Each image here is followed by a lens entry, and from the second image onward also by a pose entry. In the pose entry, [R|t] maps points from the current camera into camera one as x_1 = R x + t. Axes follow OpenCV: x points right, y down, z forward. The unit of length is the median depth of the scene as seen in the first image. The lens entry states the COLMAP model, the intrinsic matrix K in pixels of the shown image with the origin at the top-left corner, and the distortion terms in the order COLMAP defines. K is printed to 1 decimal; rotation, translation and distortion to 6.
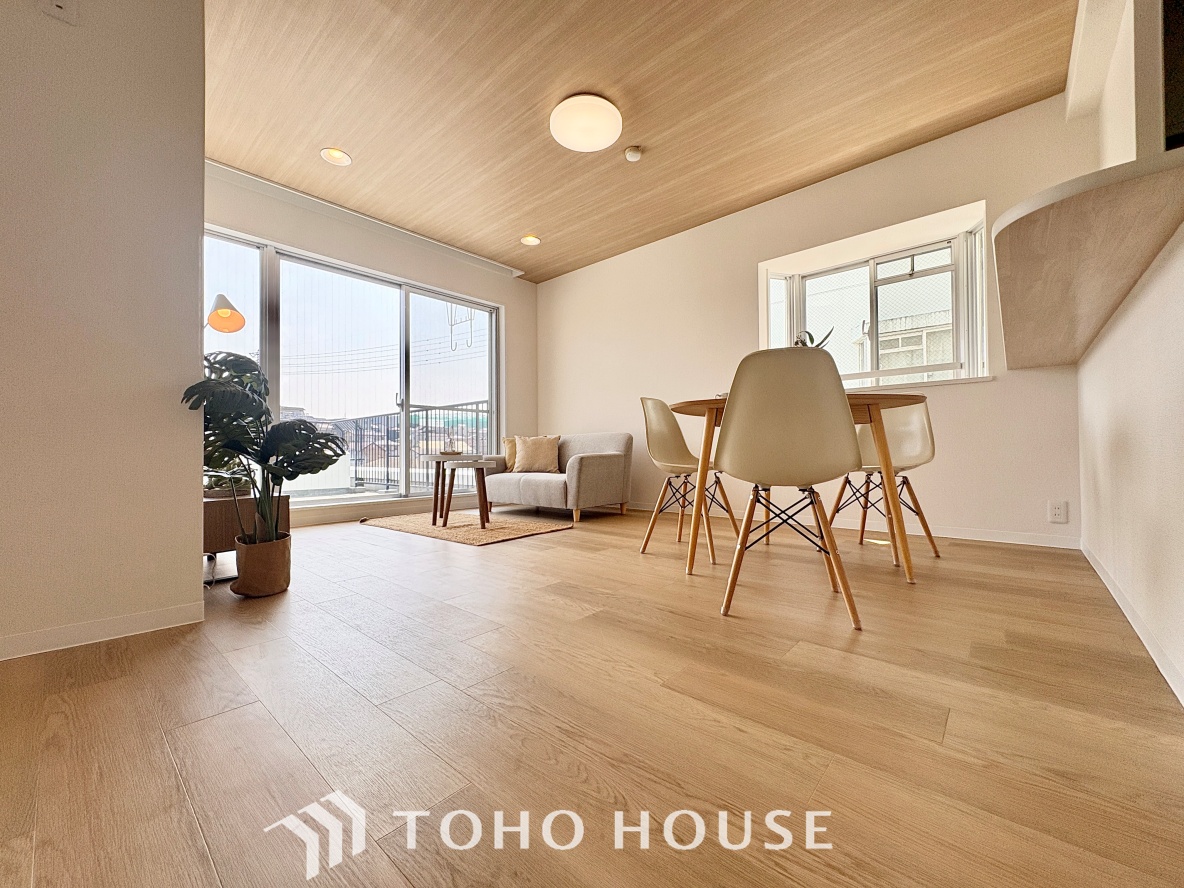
lens RADIAL K [[472.0, 0, 588.1], [0, 472.0, 441.8], [0, 0, 1]] dist [0.001009, -0.000505]
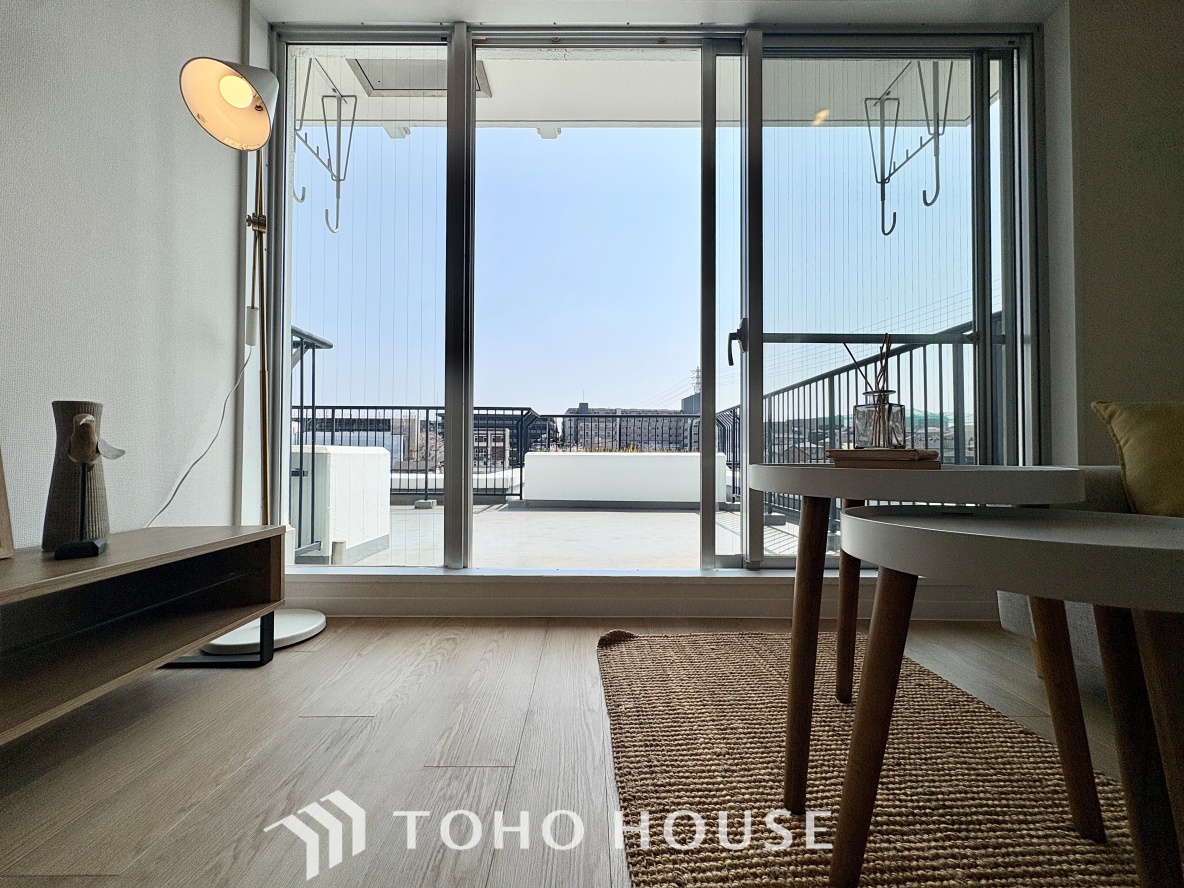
lens RADIAL K [[472.0, 0, 588.2], [0, 472.0, 443.3], [0, 0, 1]] dist [0.001009, -0.000505]
pose [[0.666902, -0.007873, -0.745104, -0.217513], [0.006336, 0.999968, -0.004895, 0.017409], [0.745119, -0.001457, 0.666930, 0.747107]]
